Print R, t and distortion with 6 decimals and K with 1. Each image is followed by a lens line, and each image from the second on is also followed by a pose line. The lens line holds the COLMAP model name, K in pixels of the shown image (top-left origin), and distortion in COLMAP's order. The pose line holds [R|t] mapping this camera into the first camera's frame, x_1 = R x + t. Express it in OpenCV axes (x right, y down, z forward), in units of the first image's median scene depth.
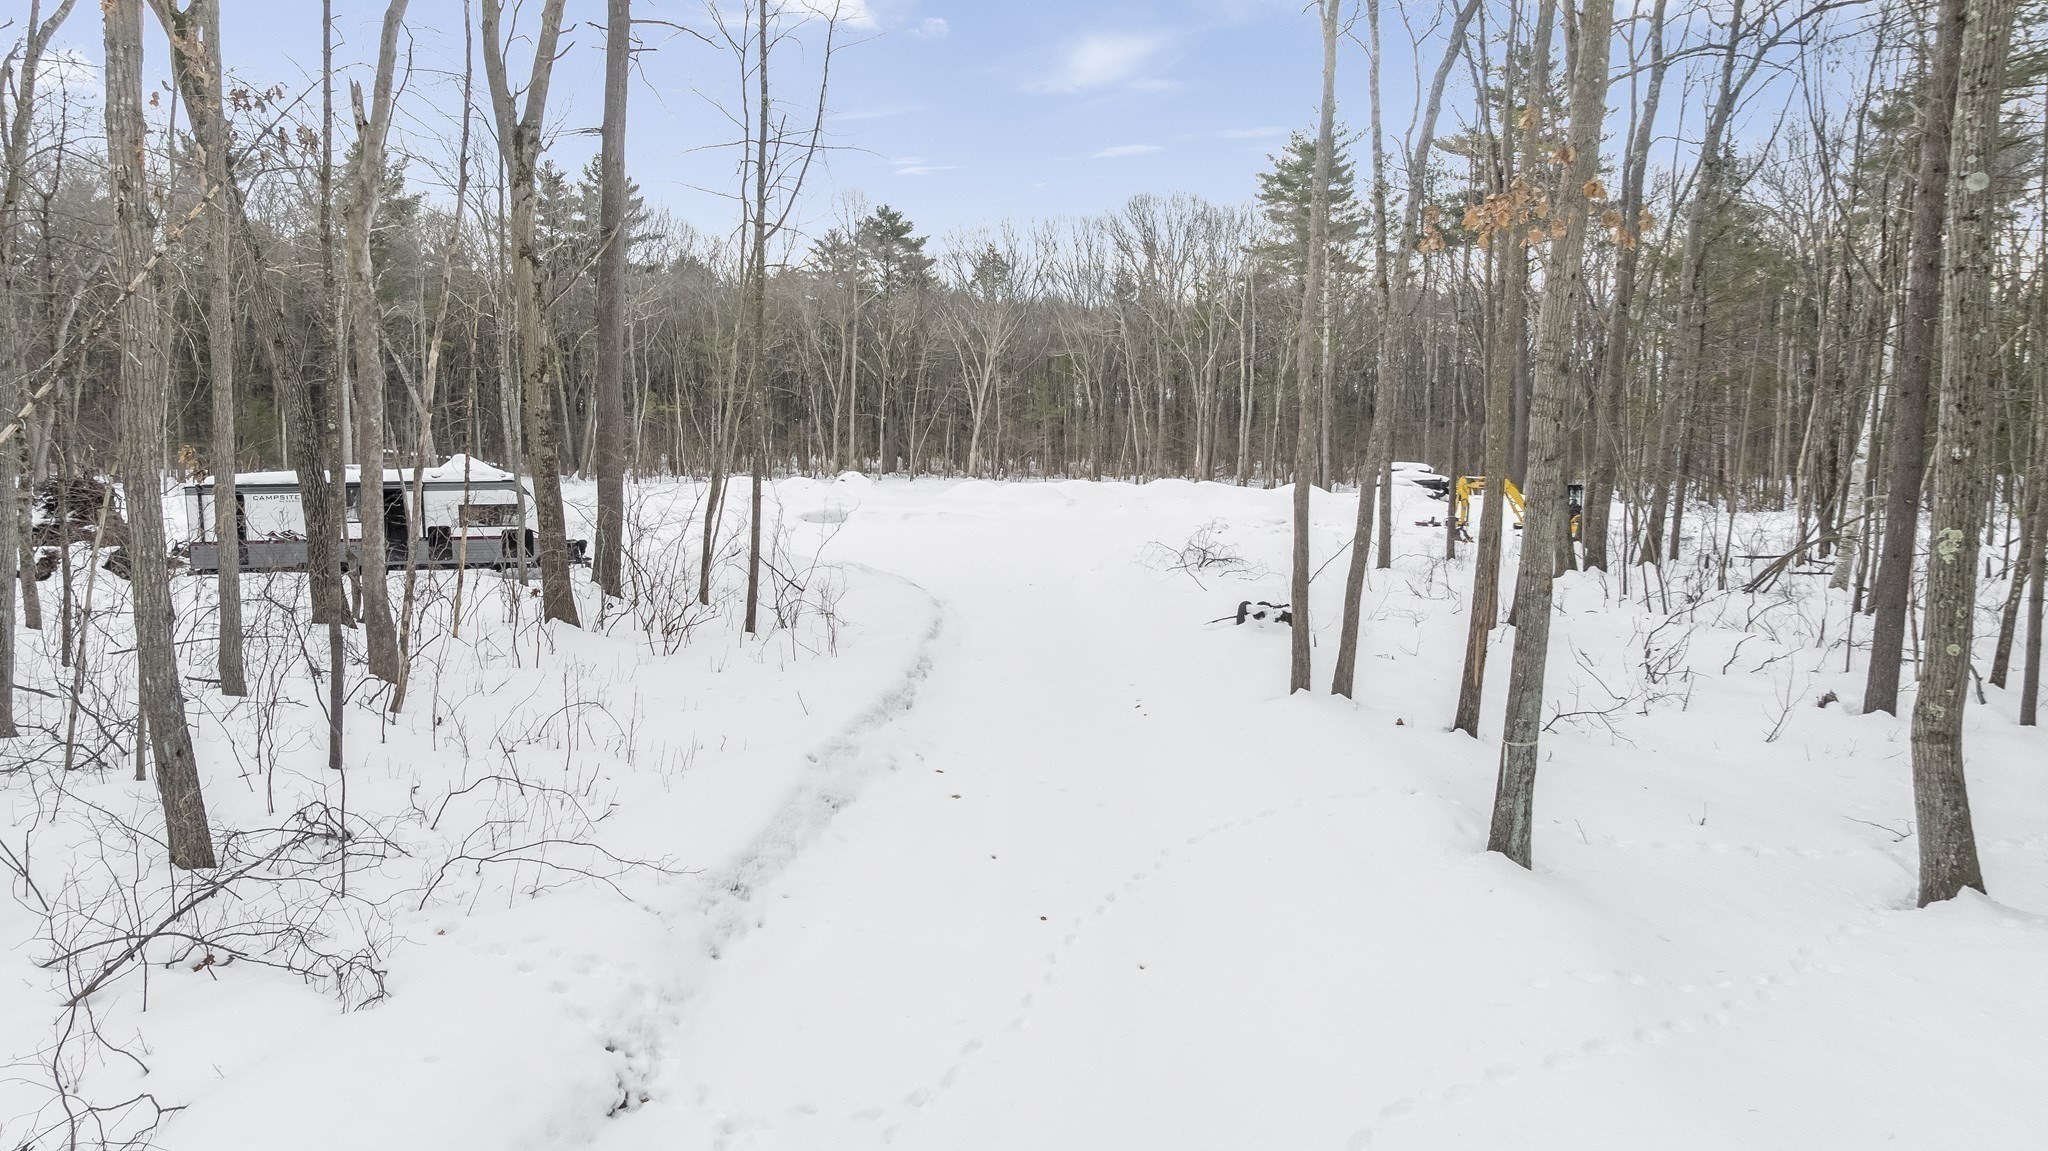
lens RADIAL K [[1447.0, 0, 1023.6], [0, 1447.0, 580.3], [0, 0, 1]] dist [-0.030281, 0.023641]
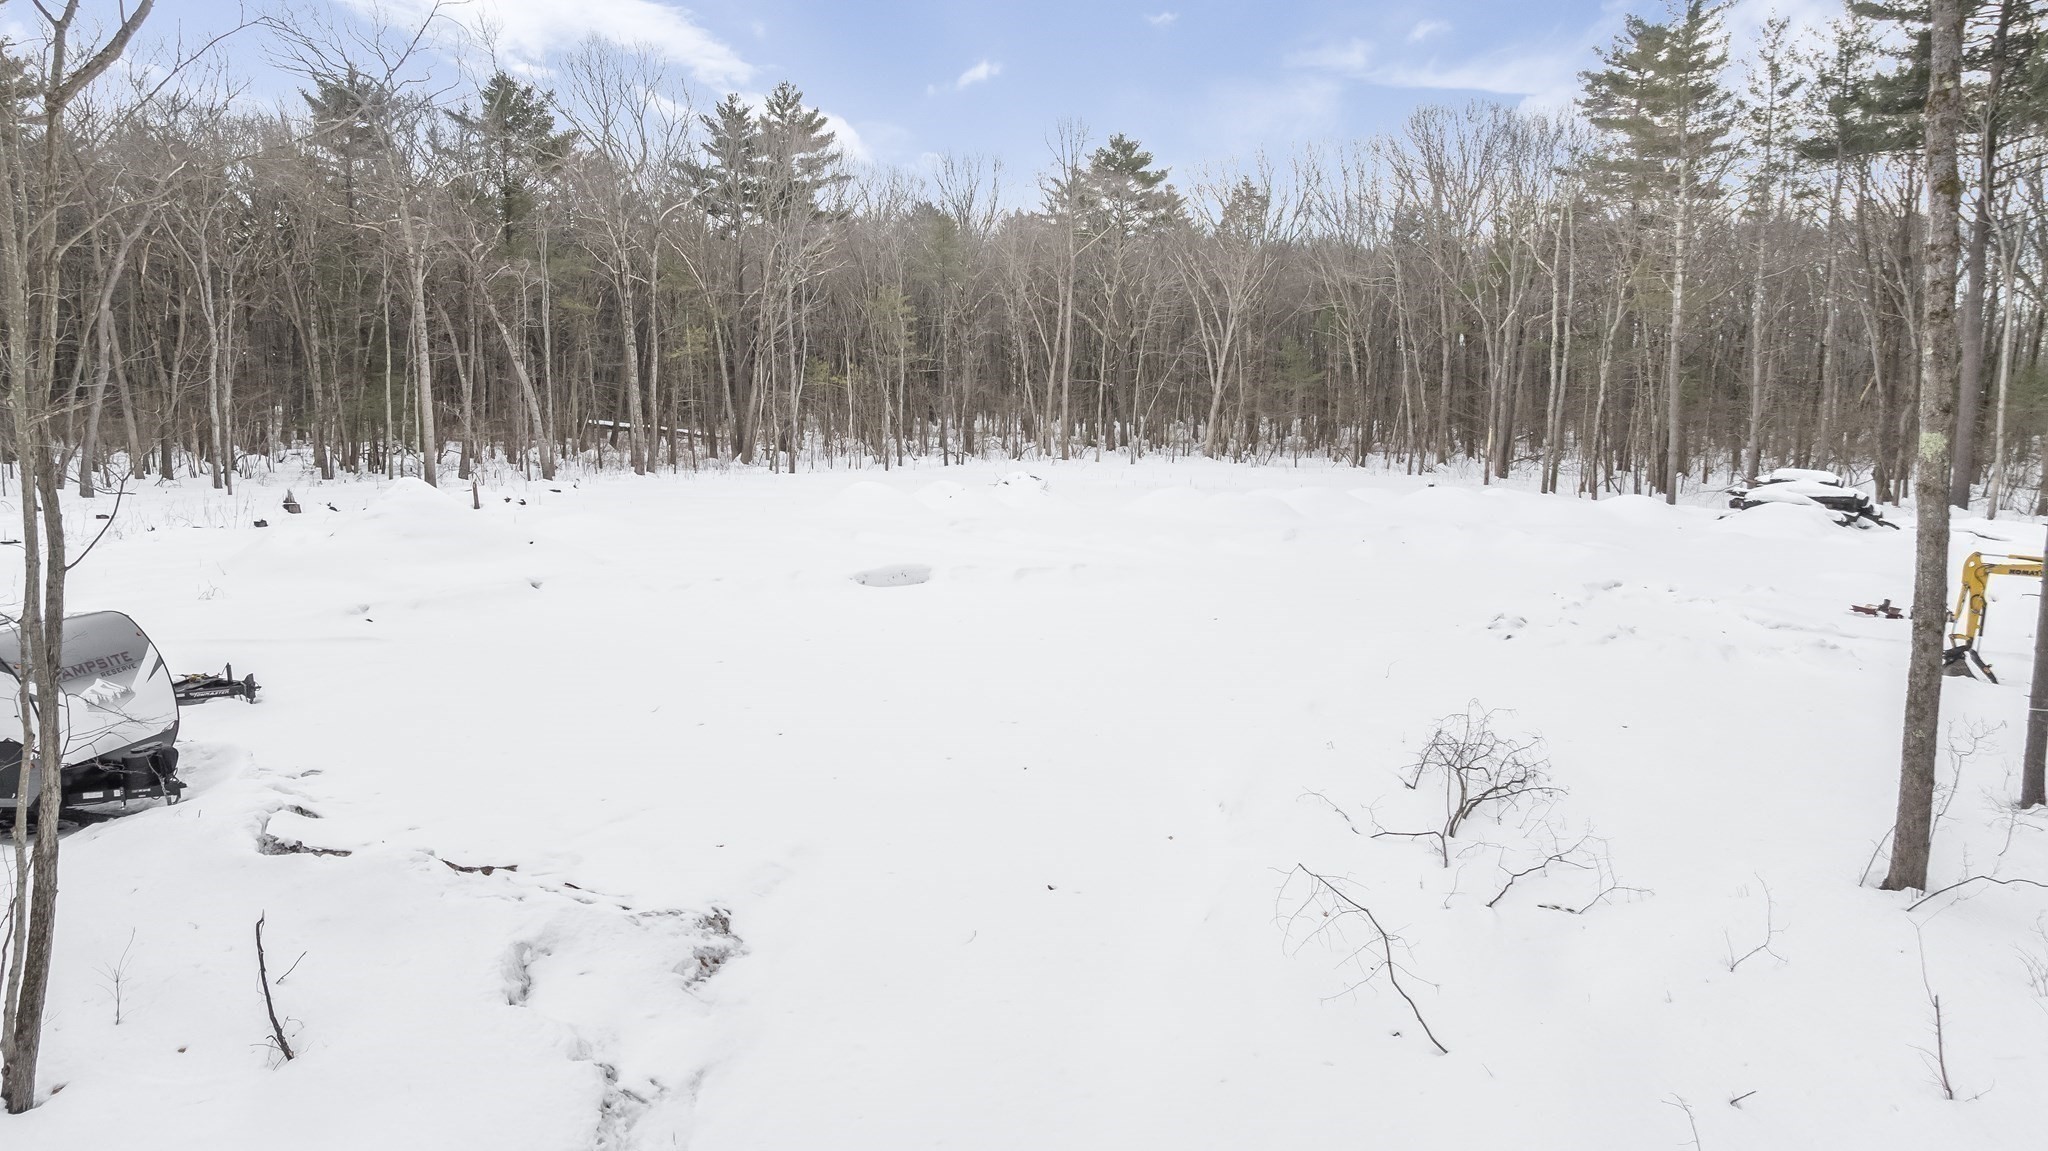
lens RADIAL K [[1447.0, 0, 1023.6], [0, 1447.0, 566.2], [0, 0, 1]] dist [-0.030281, 0.023641]
pose [[0.980383, 0.021510, -0.195923, 0.024335], [-0.016055, 0.999439, 0.029385, -0.032241], [0.196445, -0.025663, 0.980179, 0.165882]]
